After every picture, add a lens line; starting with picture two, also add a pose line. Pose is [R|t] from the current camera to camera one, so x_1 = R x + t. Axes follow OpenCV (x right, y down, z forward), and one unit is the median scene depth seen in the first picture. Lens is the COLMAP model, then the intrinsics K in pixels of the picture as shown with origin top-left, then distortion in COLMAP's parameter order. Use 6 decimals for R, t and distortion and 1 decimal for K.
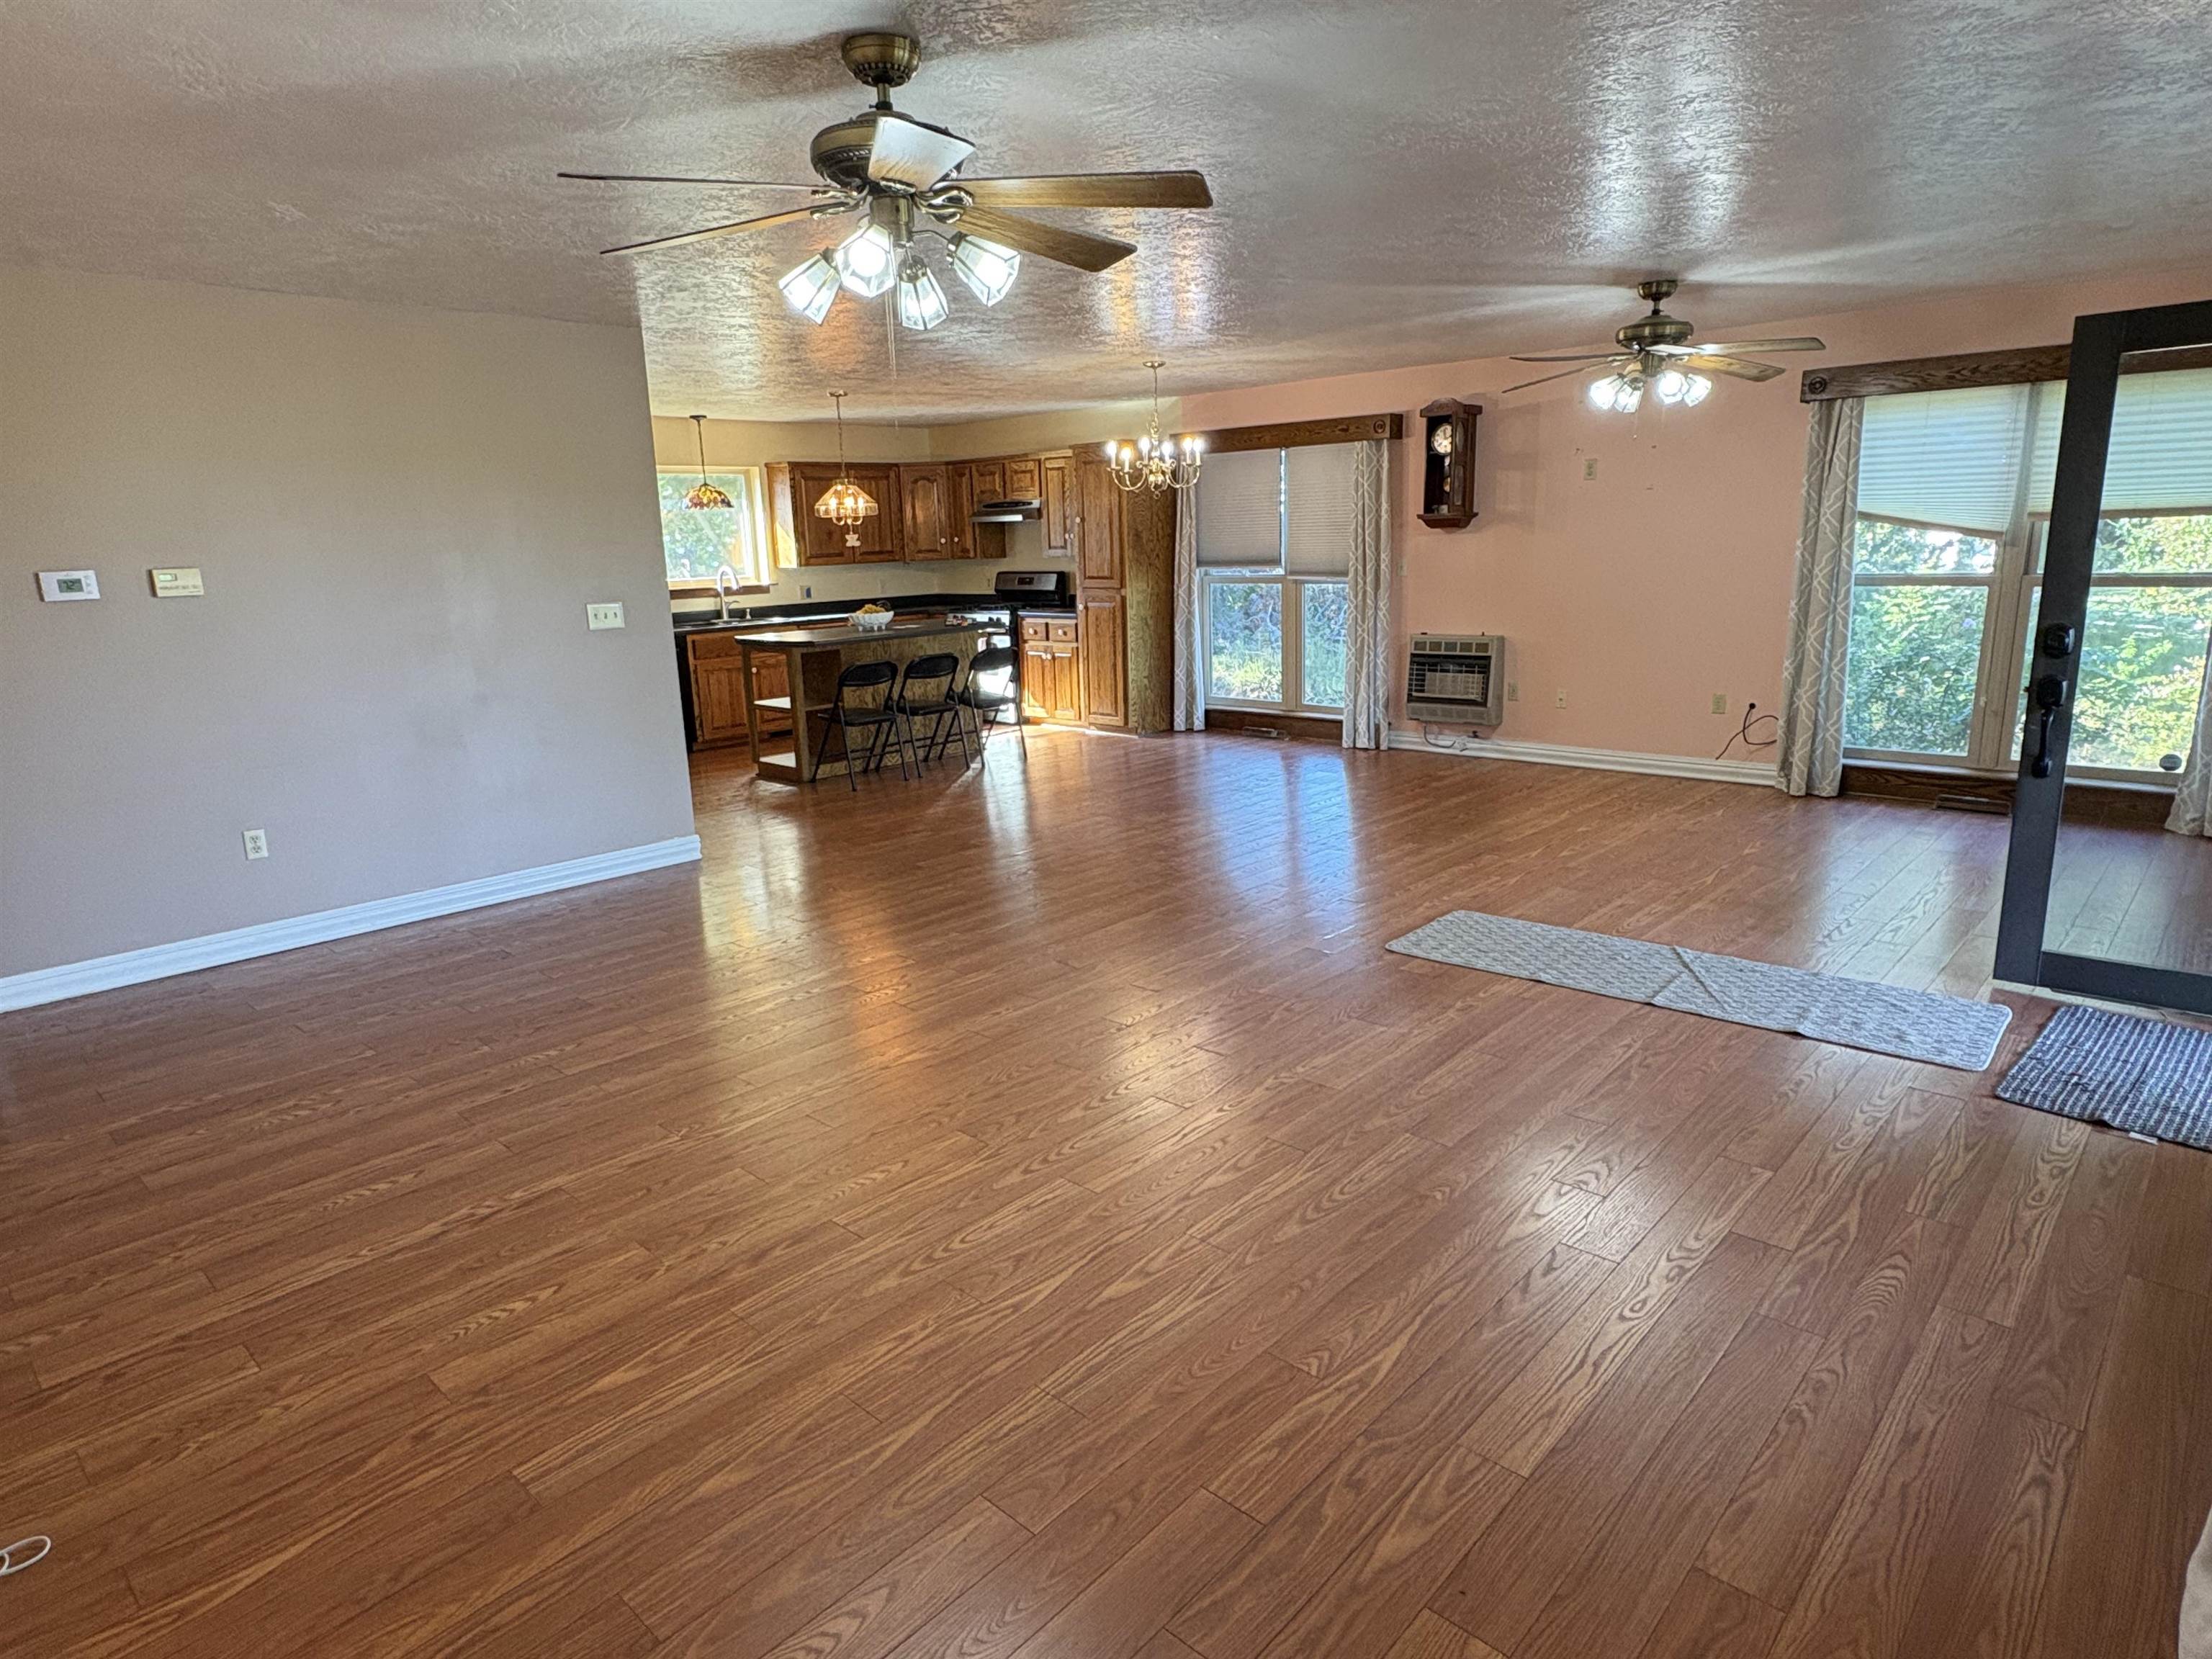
lens RADIAL K [[1265.4, 0, 1099.0], [0, 1265.4, 833.4], [0, 0, 1]] dist [-0.003691, 0.003452]
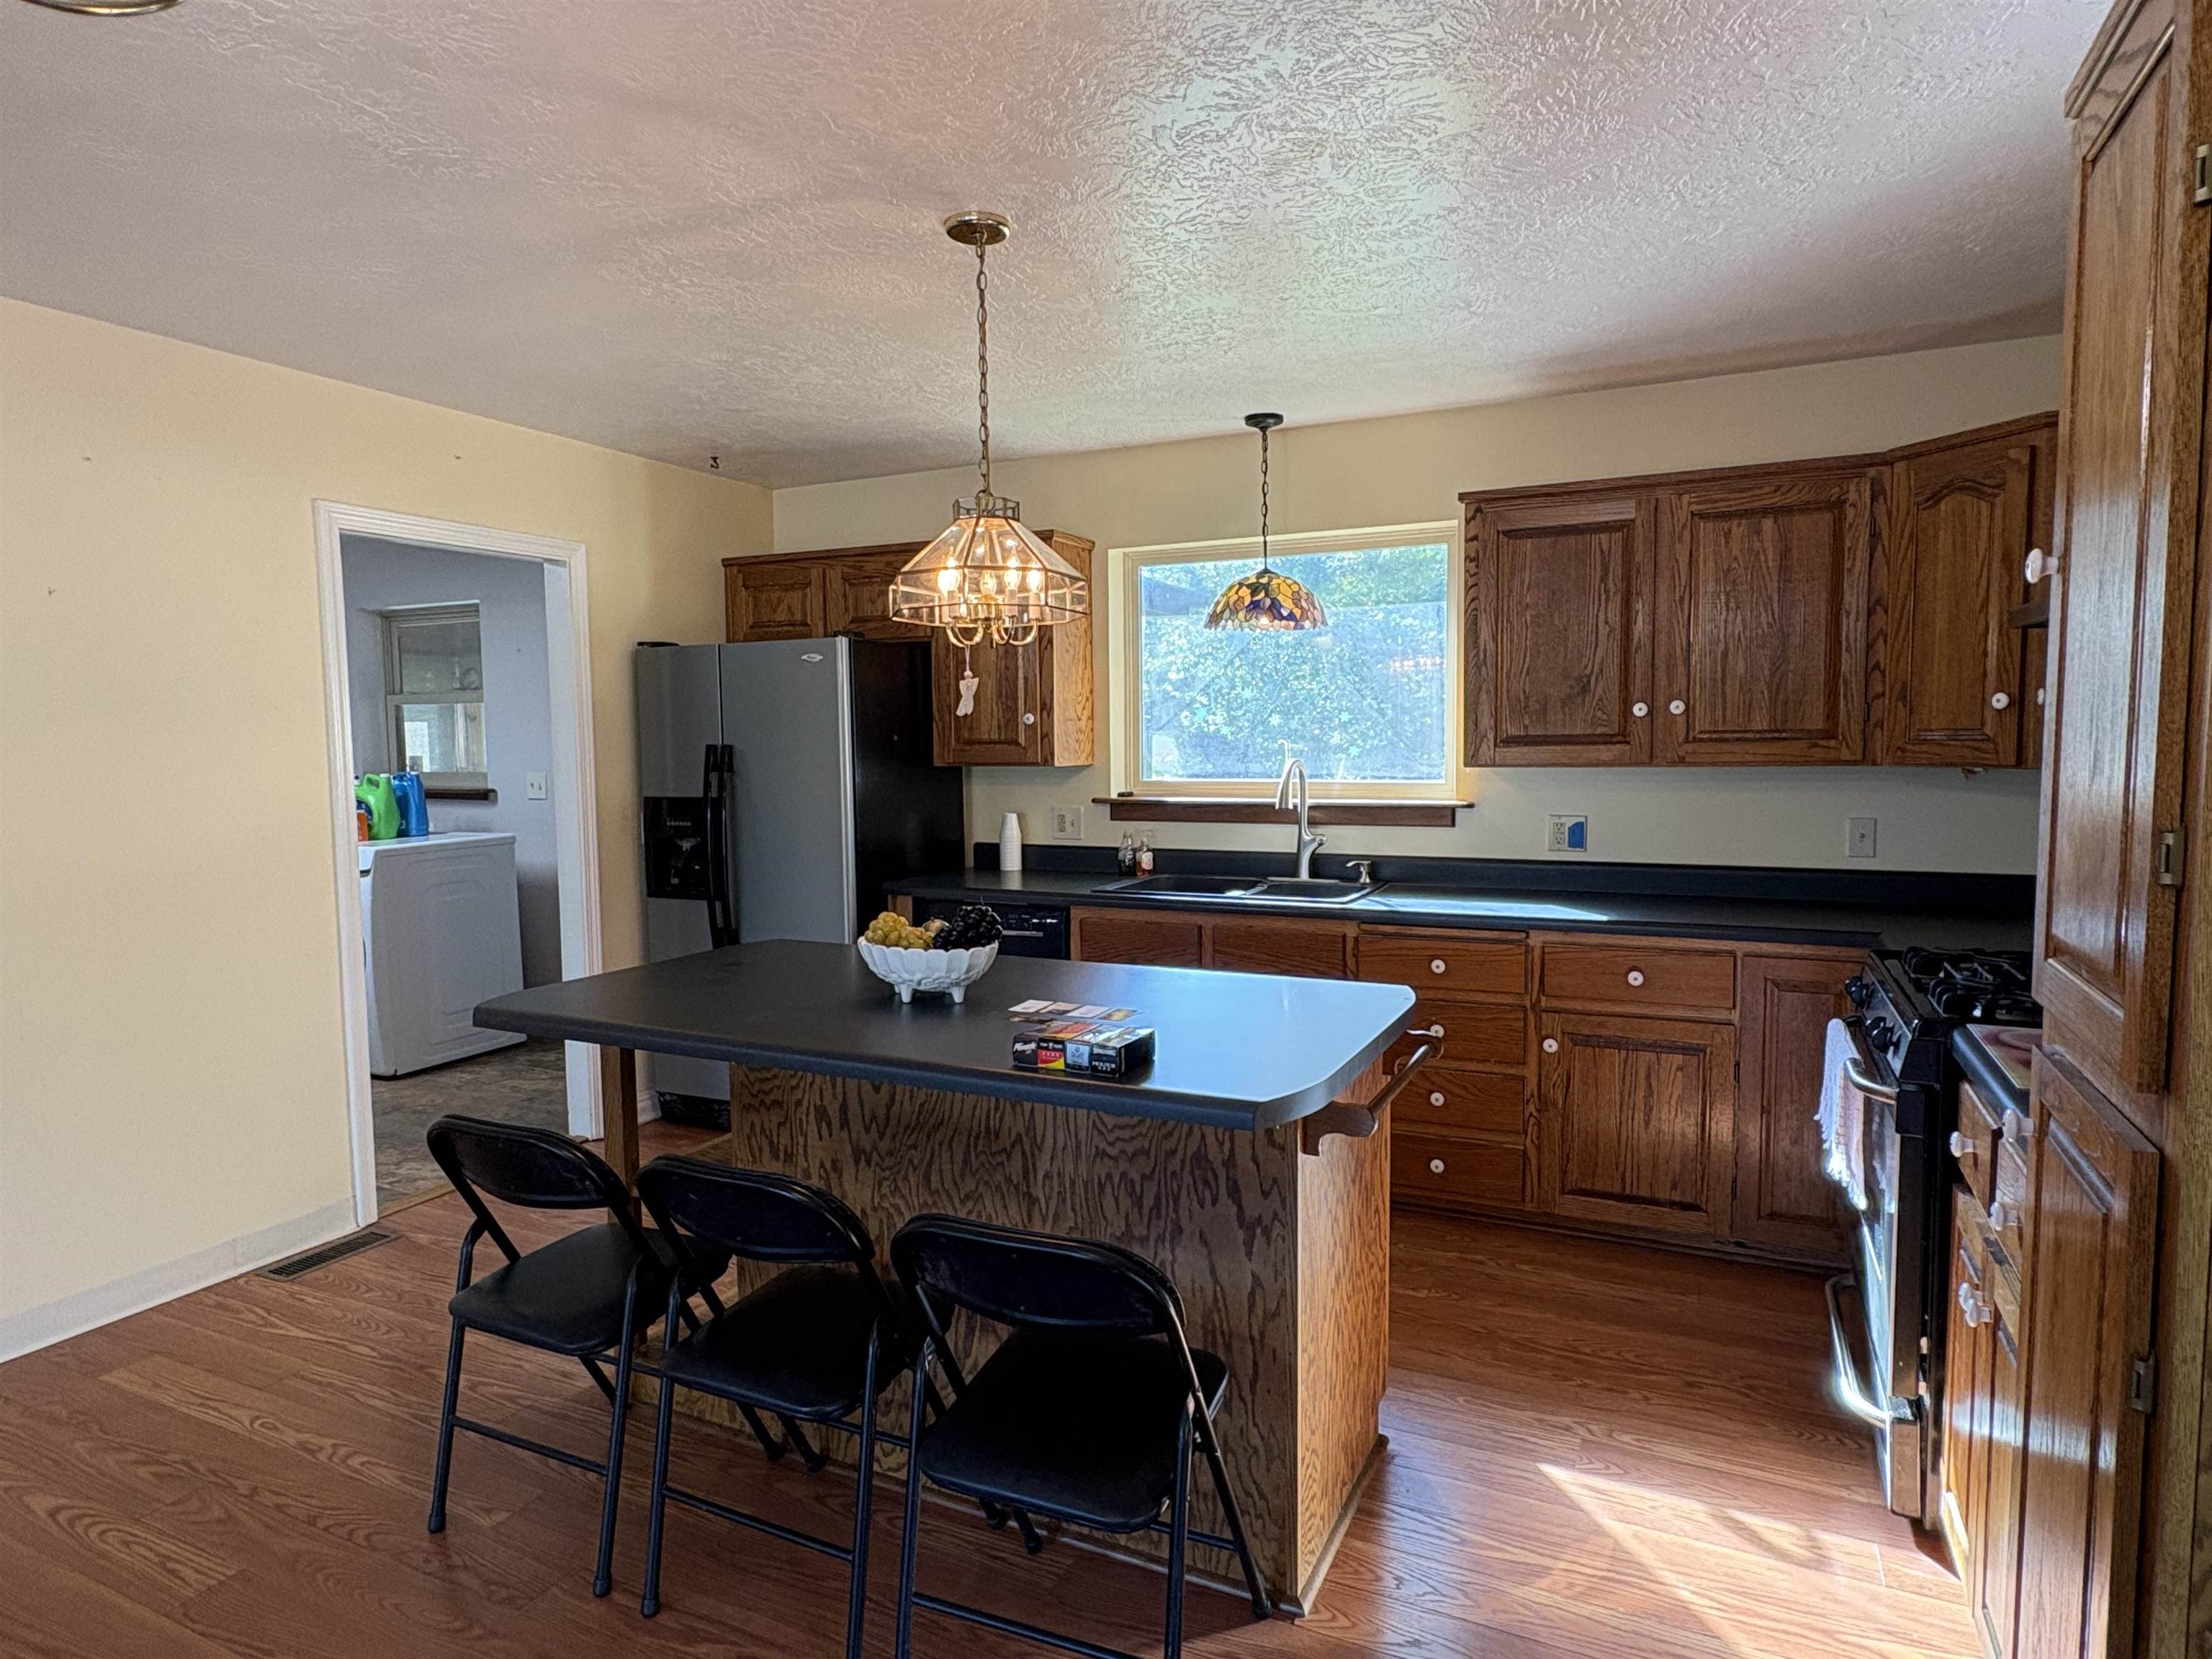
lens RADIAL K [[1265.4, 0, 1099.5], [0, 1265.4, 835.3], [0, 0, 1]] dist [-0.003691, 0.003452]
pose [[0.294055, 0.104286, -0.950082, 0.091907], [-0.217341, 0.975285, 0.039785, -0.185589], [0.930749, 0.194793, 0.309453, 0.800538]]
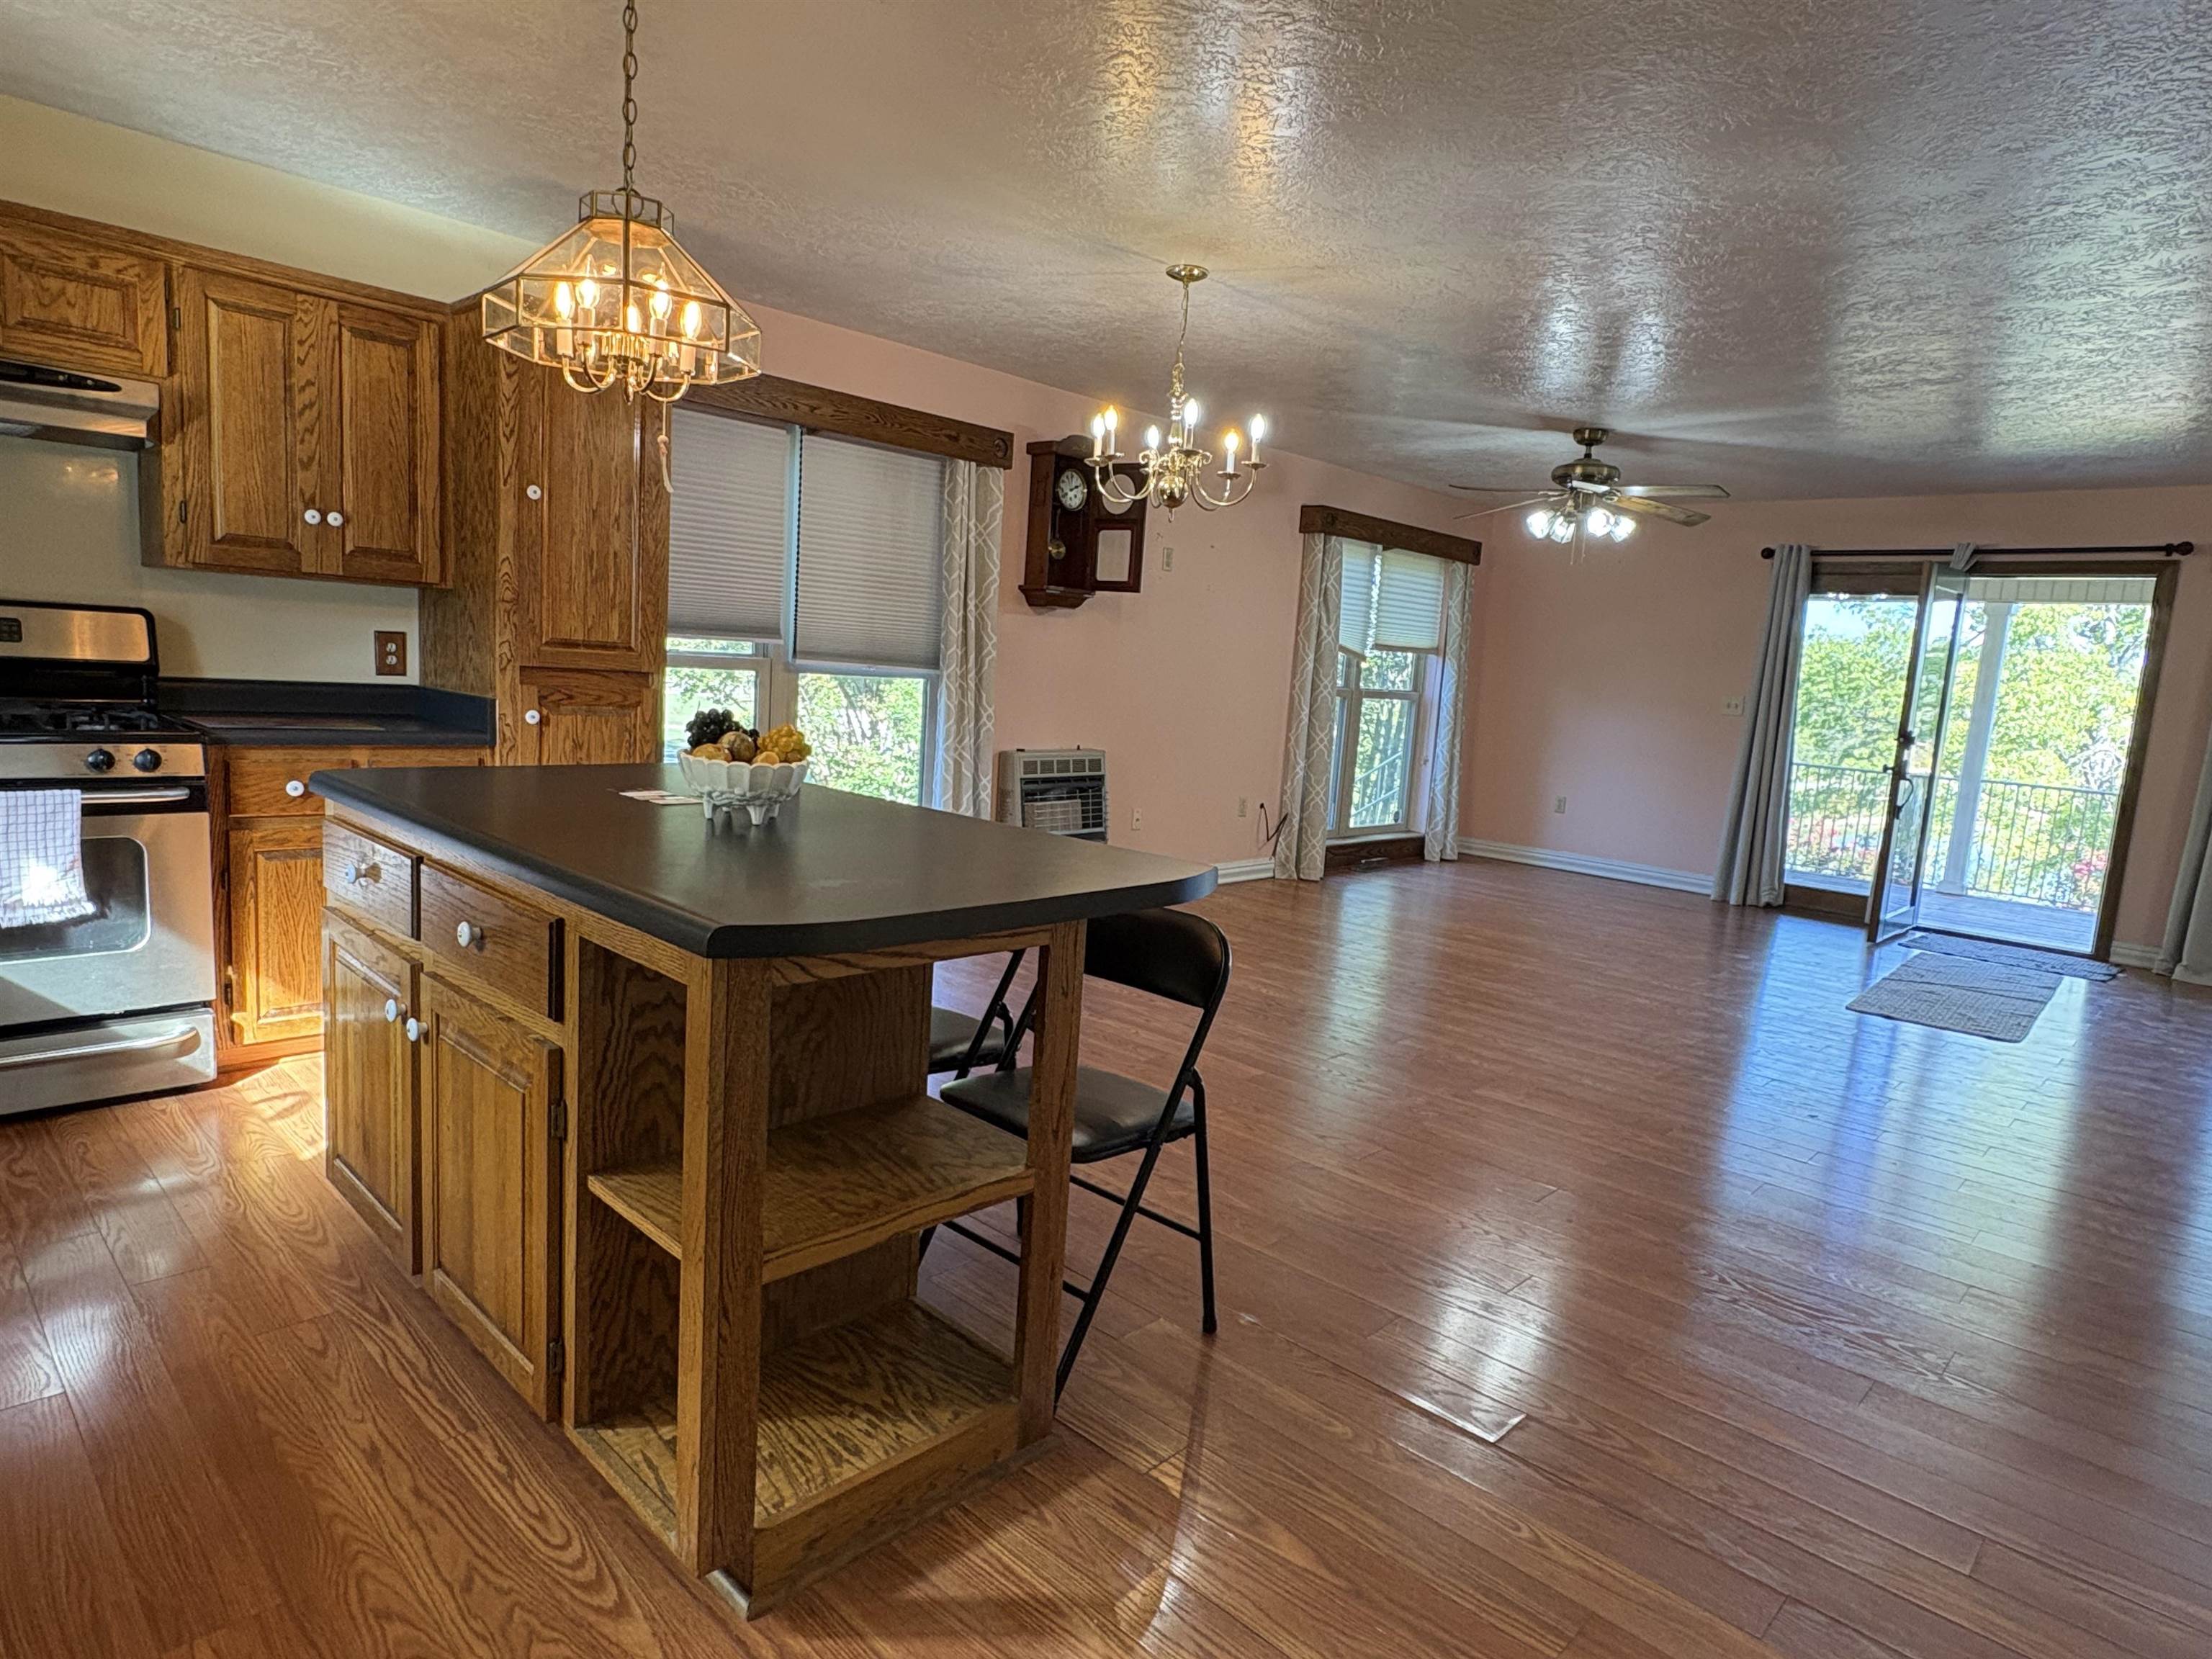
lens RADIAL K [[1265.4, 0, 1102.0], [0, 1265.4, 834.9], [0, 0, 1]] dist [-0.003691, 0.003452]
pose [[0.011550, -0.106412, 0.994255, -0.380143], [0.164545, 0.980969, 0.103079, -0.146881], [-0.986302, 0.162409, 0.028840, 0.781528]]
